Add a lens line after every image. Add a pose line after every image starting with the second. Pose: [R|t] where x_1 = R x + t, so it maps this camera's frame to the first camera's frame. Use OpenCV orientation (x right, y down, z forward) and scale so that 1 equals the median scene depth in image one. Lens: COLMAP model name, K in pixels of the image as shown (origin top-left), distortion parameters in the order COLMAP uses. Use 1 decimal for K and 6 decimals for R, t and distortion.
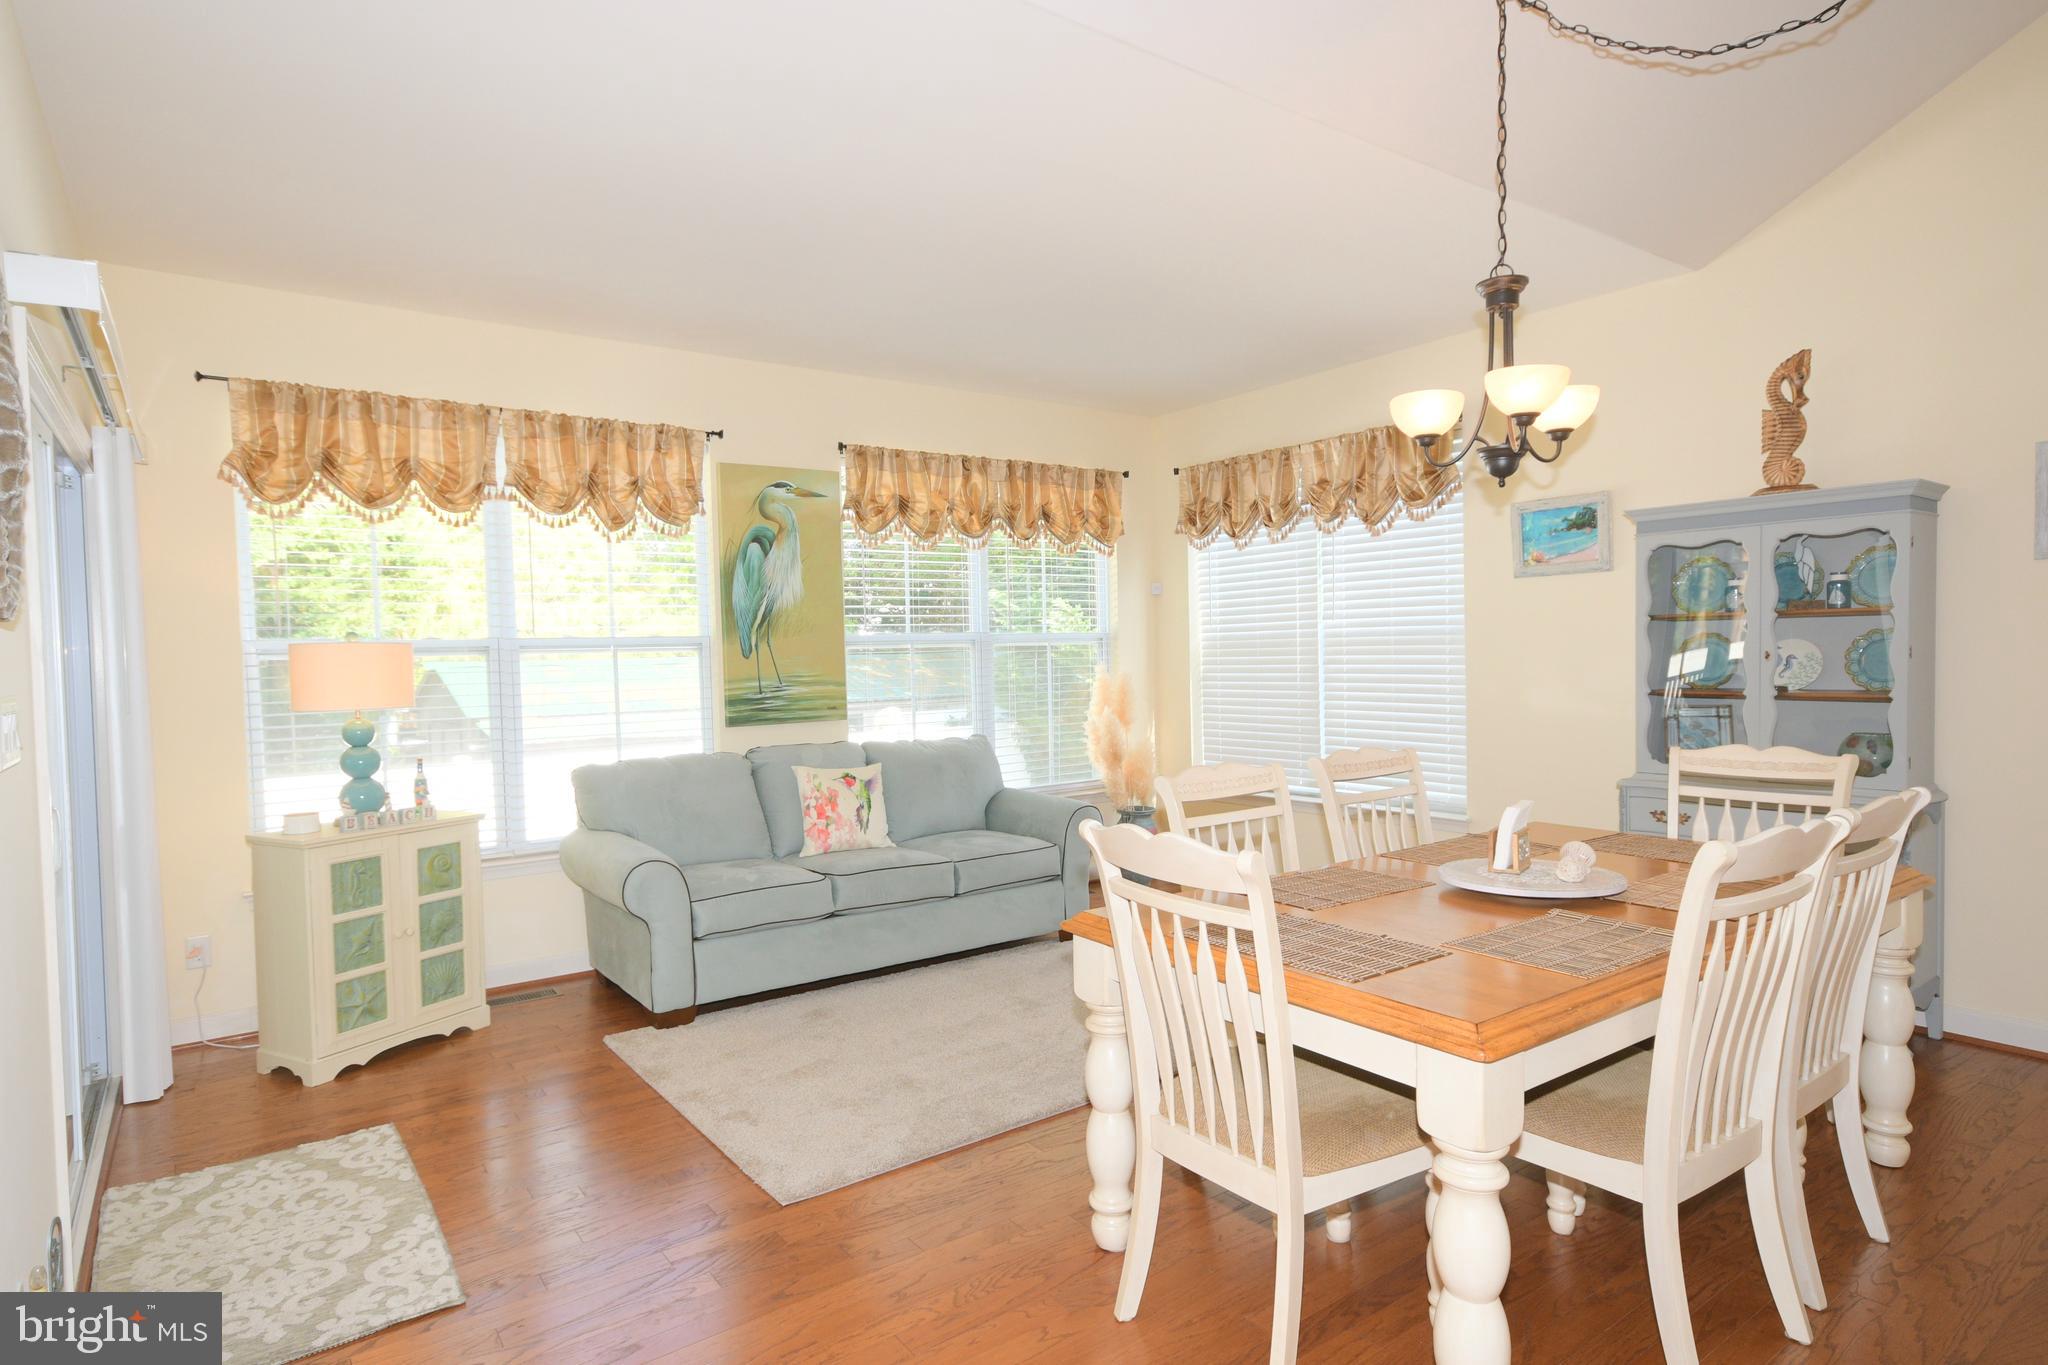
lens RADIAL K [[1097.3, 0, 1024.0], [0, 1097.3, 682.5], [0, 0, 1]] dist [0.009241, 0.001036]
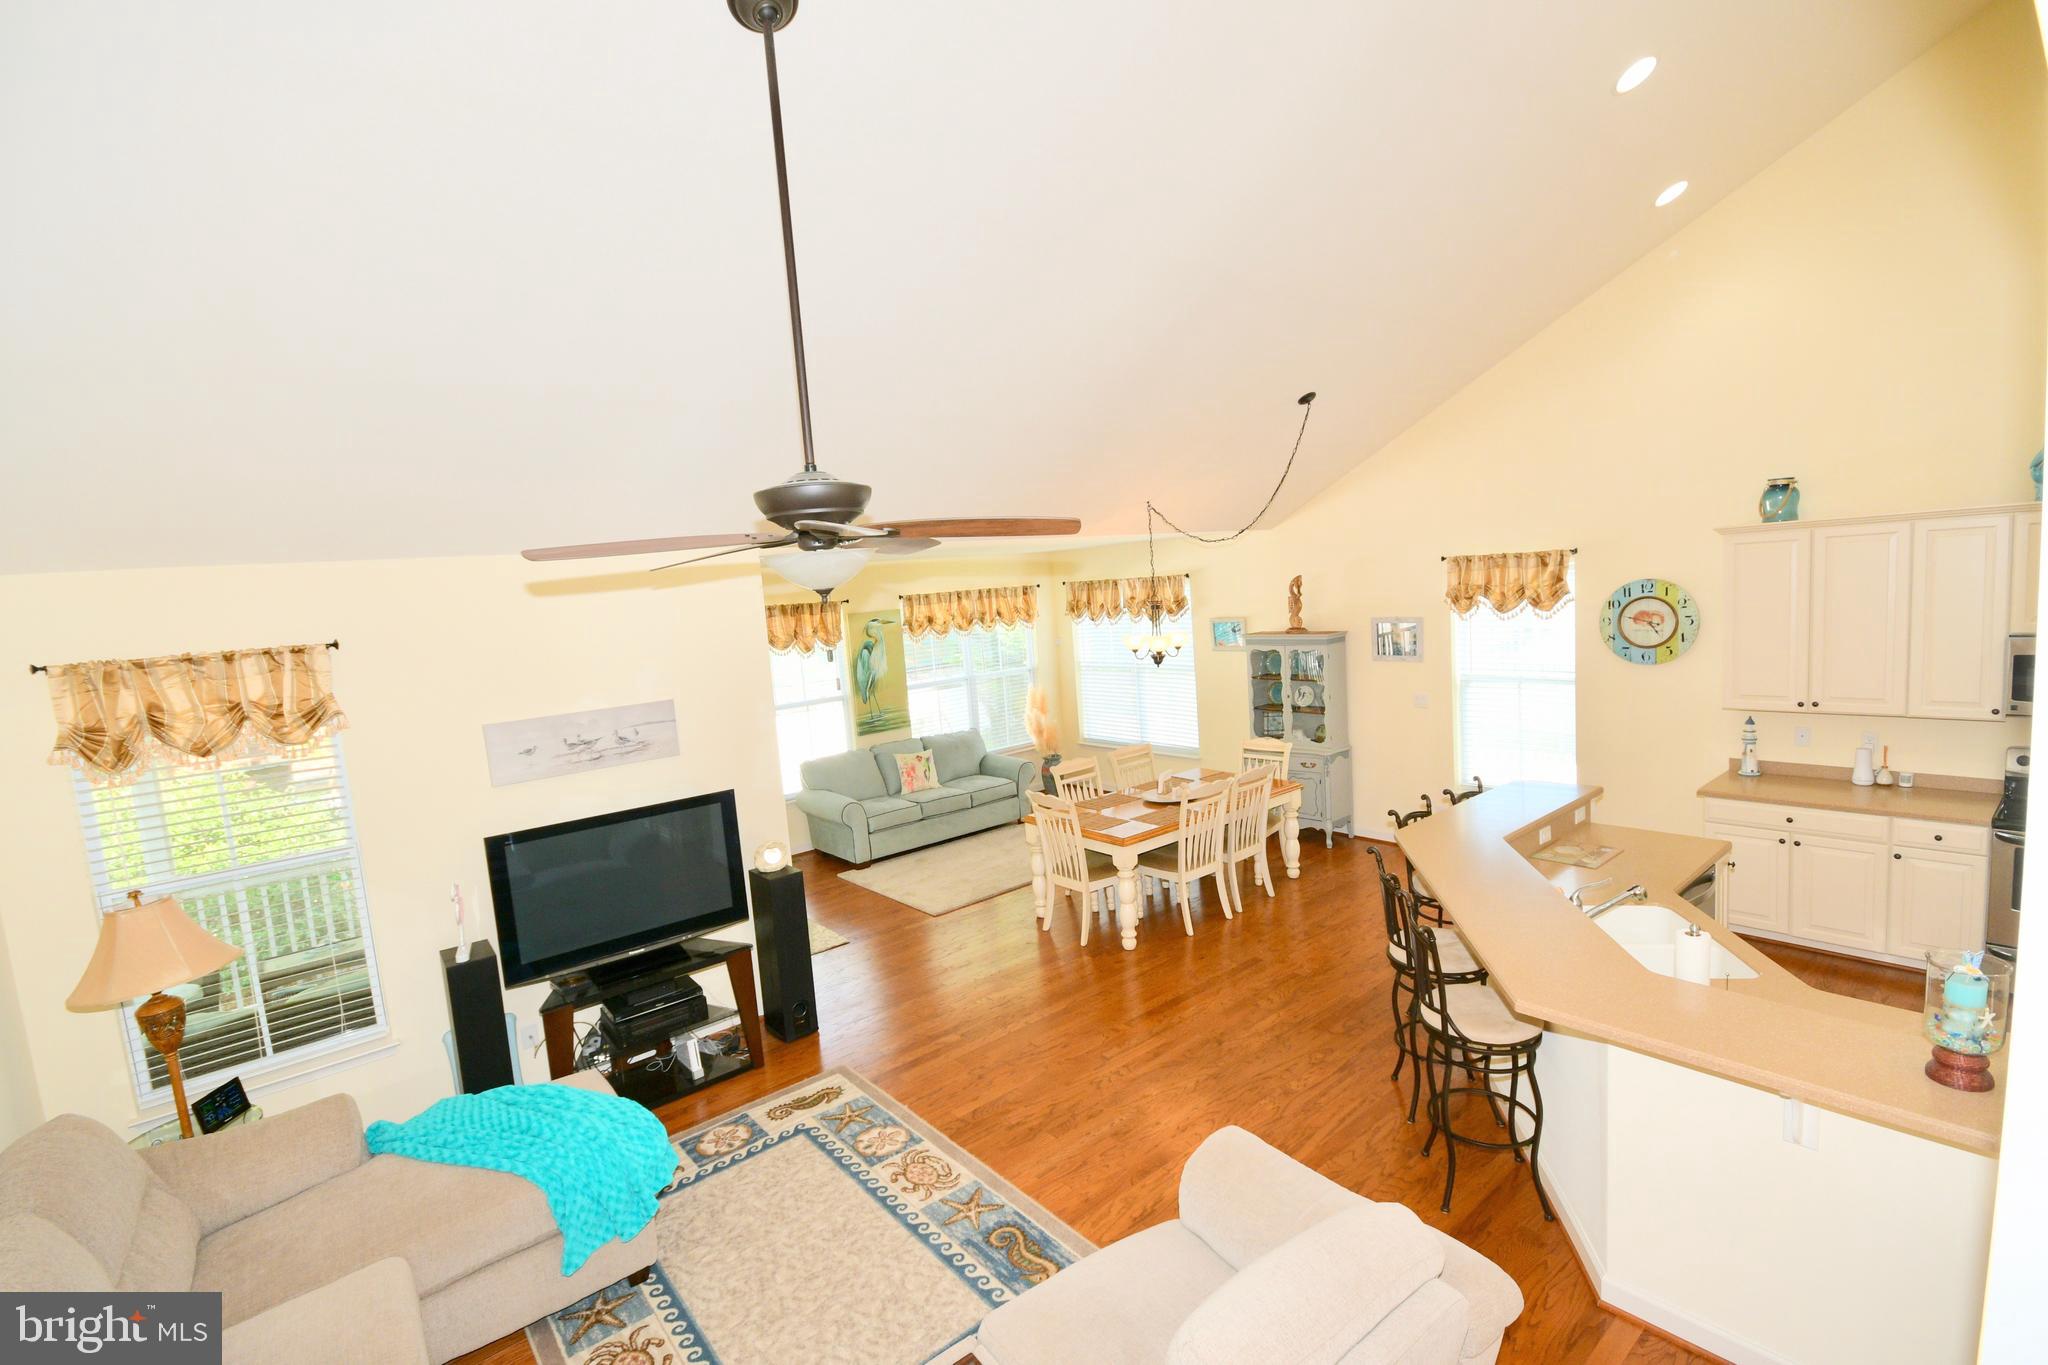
lens RADIAL K [[904.9, 0, 1024.0], [0, 904.9, 682.5], [0, 0, 1]] dist [0.001239, 0.000222]
pose [[0.996878, -0.057370, 0.054258, -0.036829], [0.052826, 0.995251, 0.081763, -0.189622], [-0.058691, -0.078641, 0.995174, -0.767031]]
